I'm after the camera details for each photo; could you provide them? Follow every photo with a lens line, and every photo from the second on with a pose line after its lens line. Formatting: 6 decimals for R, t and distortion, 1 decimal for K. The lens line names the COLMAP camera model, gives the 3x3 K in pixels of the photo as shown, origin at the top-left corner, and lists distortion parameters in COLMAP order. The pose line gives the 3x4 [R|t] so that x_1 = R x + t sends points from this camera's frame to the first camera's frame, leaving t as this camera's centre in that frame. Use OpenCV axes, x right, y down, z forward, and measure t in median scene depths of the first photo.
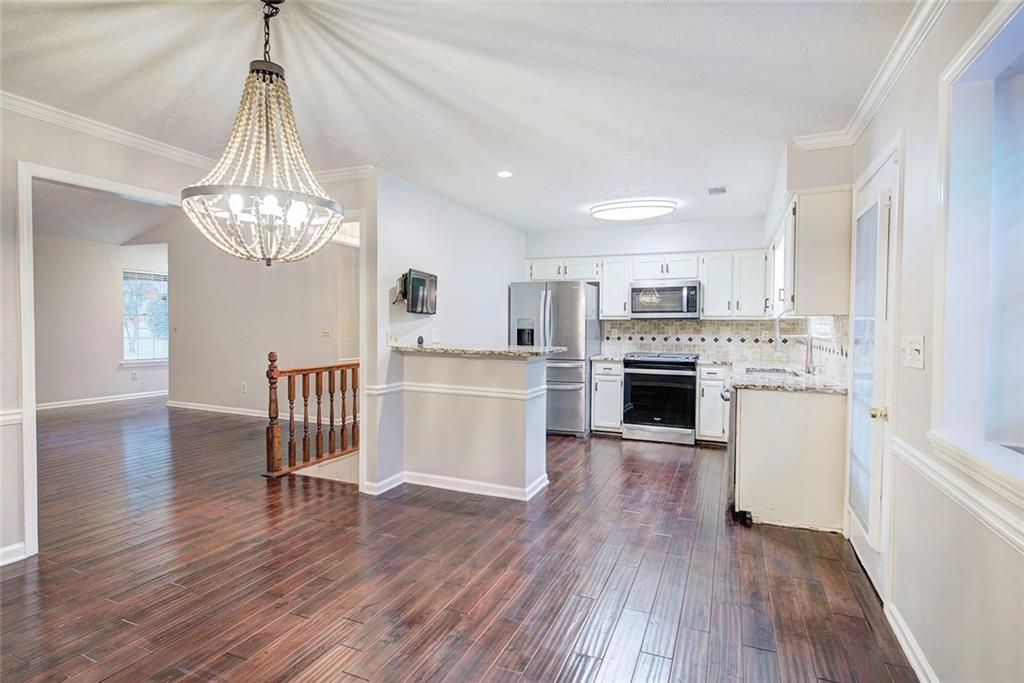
lens RADIAL K [[499.6, 0, 520.6], [0, 499.6, 338.6], [0, 0, 1]] dist [0.003779, 0.000635]
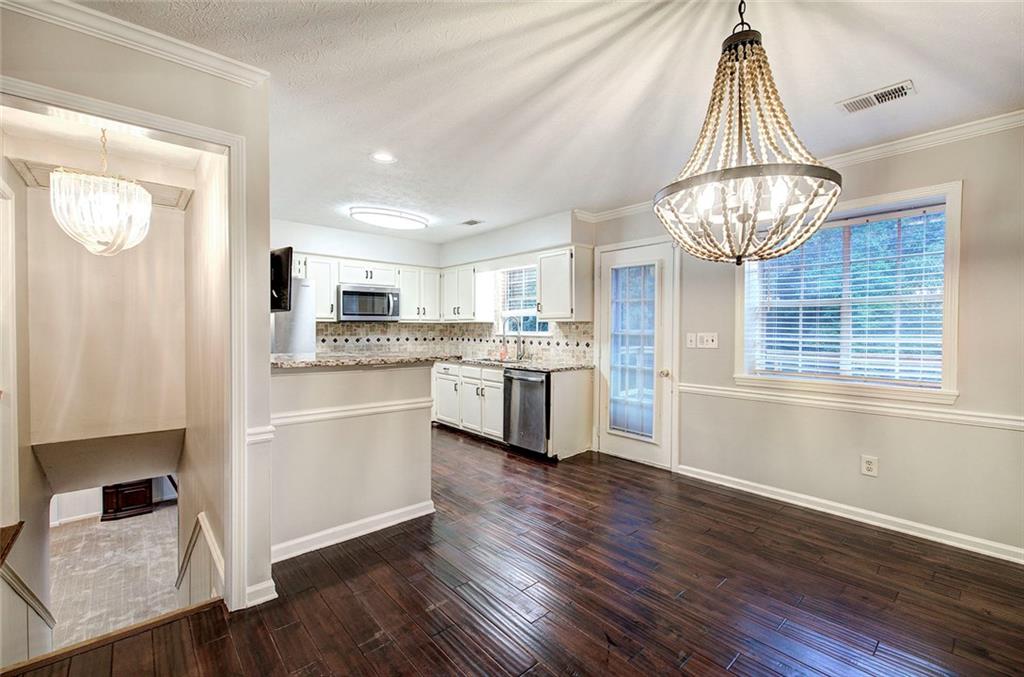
lens RADIAL K [[433.4, 0, 510.2], [0, 433.4, 336.6], [0, 0, 1]] dist [-0.002266, 0.000975]
pose [[0.439741, -0.022728, 0.897837, -0.483788], [0.023986, 0.999620, 0.013556, -0.014076], [-0.897804, 0.015574, 0.440119, 0.362644]]
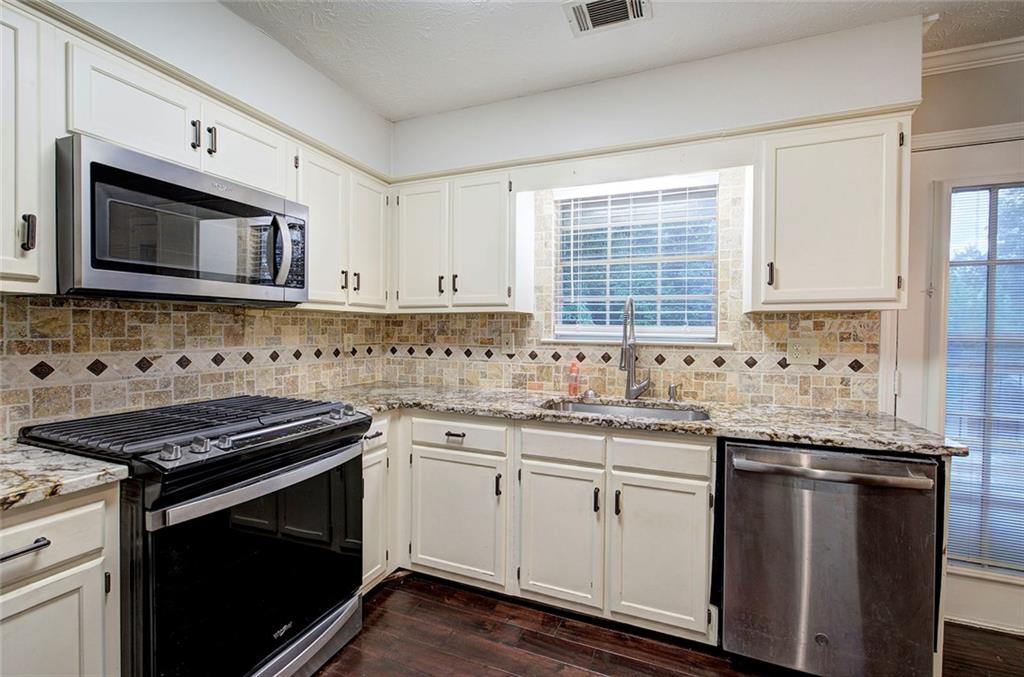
lens RADIAL K [[433.4, 0, 515.5], [0, 433.4, 337.1], [0, 0, 1]] dist [-0.002266, 0.000975]
pose [[-0.020761, -0.023122, 0.999517, 0.013899], [0.020021, 0.999522, 0.023538, -0.021935], [-0.999584, 0.020500, -0.020288, 0.934748]]
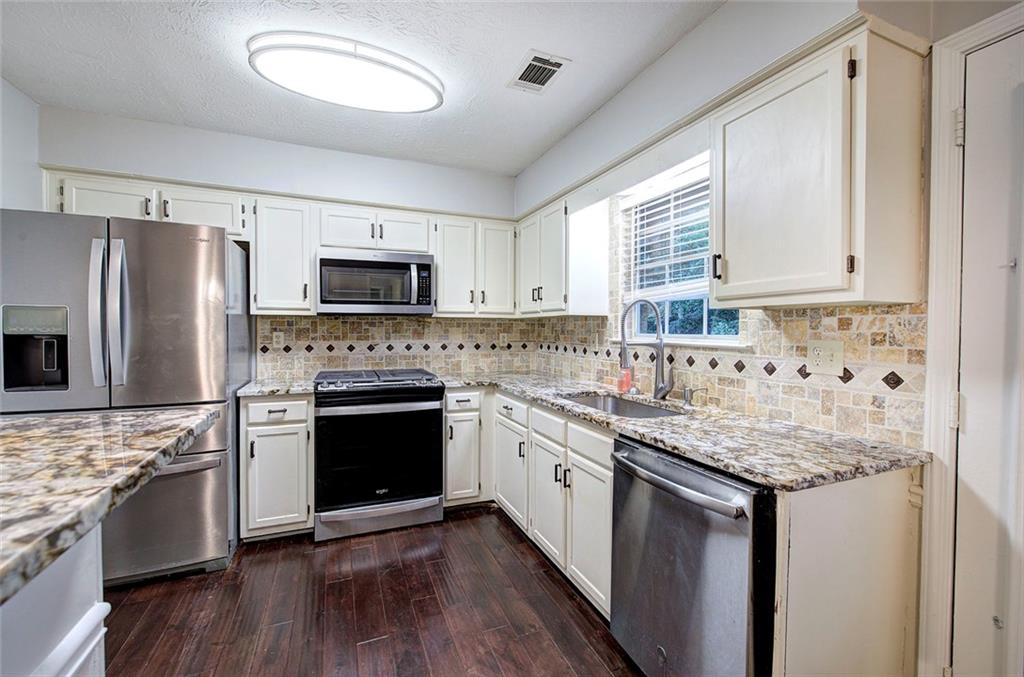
lens RADIAL K [[433.4, 0, 513.9], [0, 433.4, 336.6], [0, 0, 1]] dist [-0.002266, 0.000975]
pose [[0.700986, -0.015718, 0.713002, 0.034555], [0.019132, 0.999812, 0.003231, -0.013934], [-0.712918, 0.011376, 0.701155, 0.595068]]
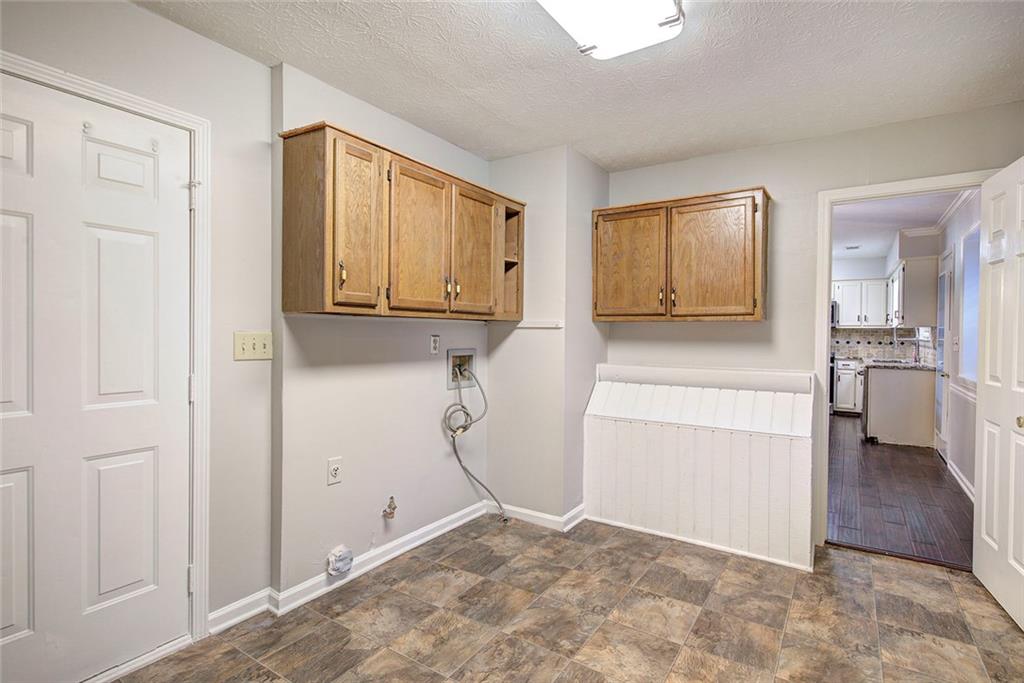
lens RADIAL K [[499.6, 0, 521.7], [0, 499.6, 338.7], [0, 0, 1]] dist [0.003779, 0.000635]
pose [[0.984039, 0.002269, -0.177941, -0.305967], [-0.004413, 0.999922, -0.011652, 0.014409], [0.177901, 0.012251, 0.983972, -0.641950]]
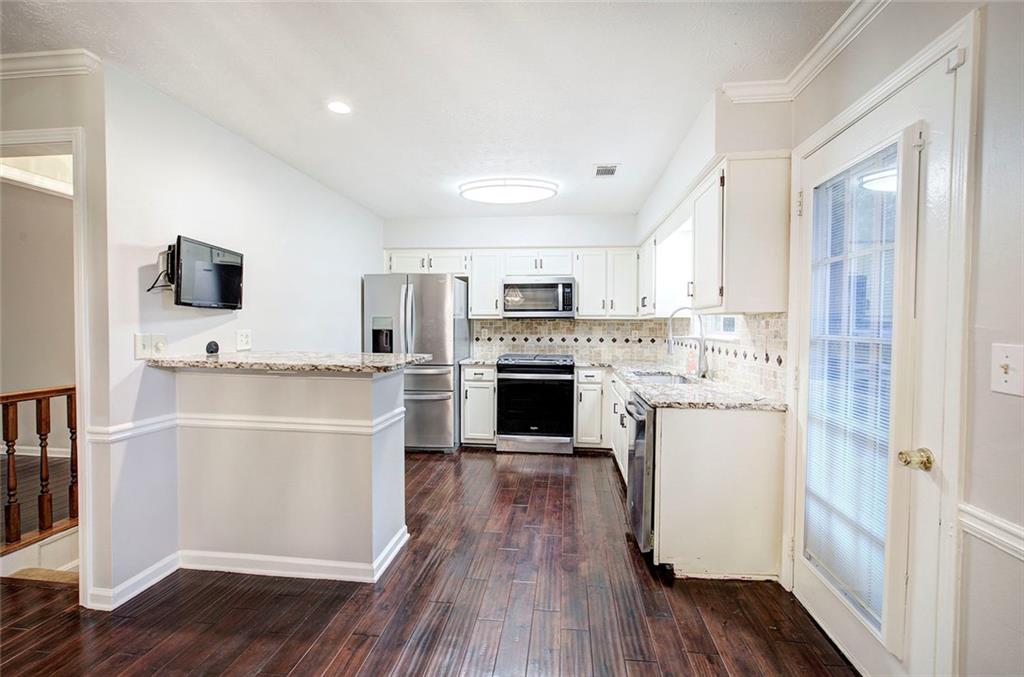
lens RADIAL K [[433.4, 0, 518.1], [0, 433.4, 335.3], [0, 0, 1]] dist [-0.002266, 0.000975]
pose [[0.958920, -0.007538, 0.283576, 0.025582], [0.008384, 0.999963, -0.001770, -0.007347], [-0.283552, 0.004075, 0.958948, 0.272914]]
